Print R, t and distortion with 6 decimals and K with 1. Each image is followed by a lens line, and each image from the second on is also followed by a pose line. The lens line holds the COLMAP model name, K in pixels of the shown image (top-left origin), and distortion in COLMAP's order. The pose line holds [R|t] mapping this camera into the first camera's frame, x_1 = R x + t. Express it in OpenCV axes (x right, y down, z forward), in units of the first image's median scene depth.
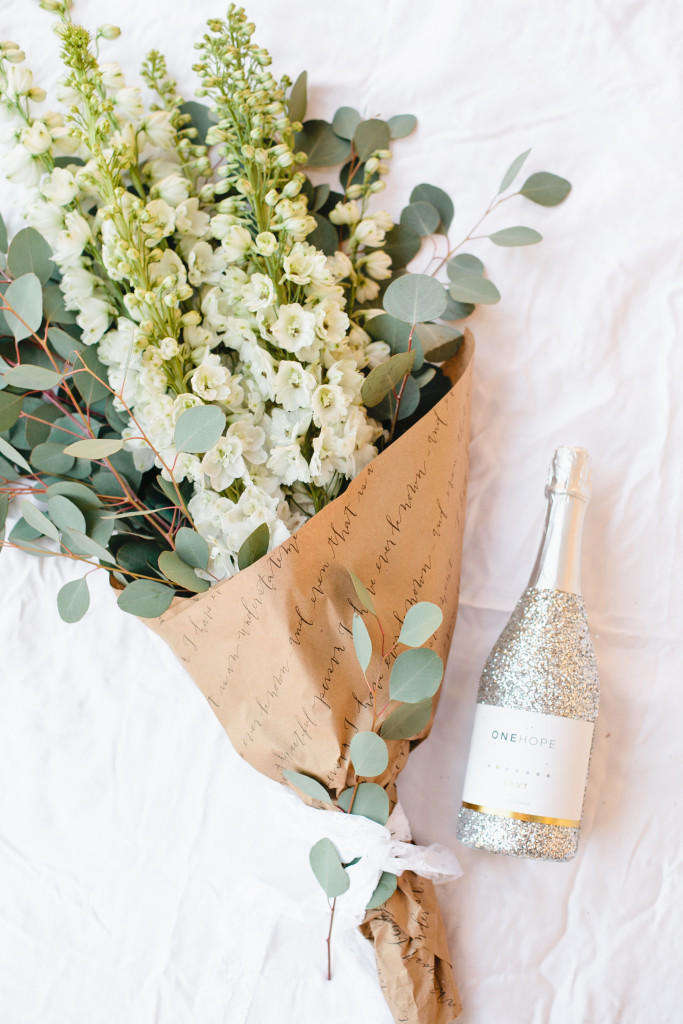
lens RADIAL K [[1582.1, 0, 341.5], [0, 1582.1, 512.0], [0, 0, 1]] dist [-0.169165, -0.066784]
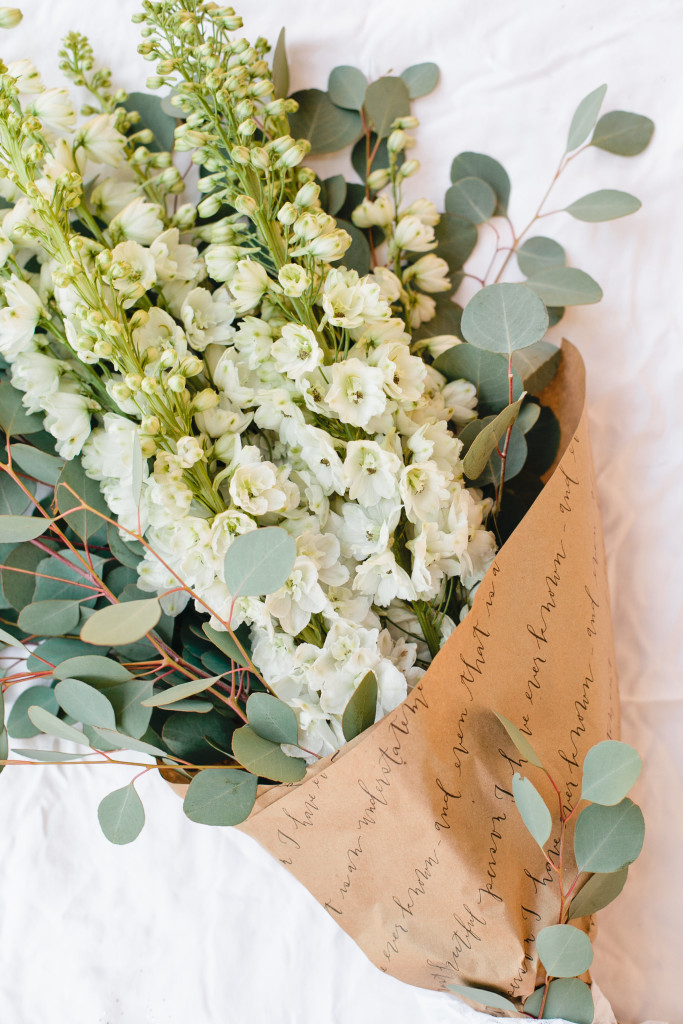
lens RADIAL K [[1582.1, 0, 341.5], [0, 1582.1, 512.0], [0, 0, 1]] dist [-0.169165, -0.066784]
pose [[0.981796, -0.180928, 0.057811, -0.083923], [0.177375, 0.982212, 0.061631, -0.103800], [-0.067934, -0.050255, 0.996423, 0.269987]]
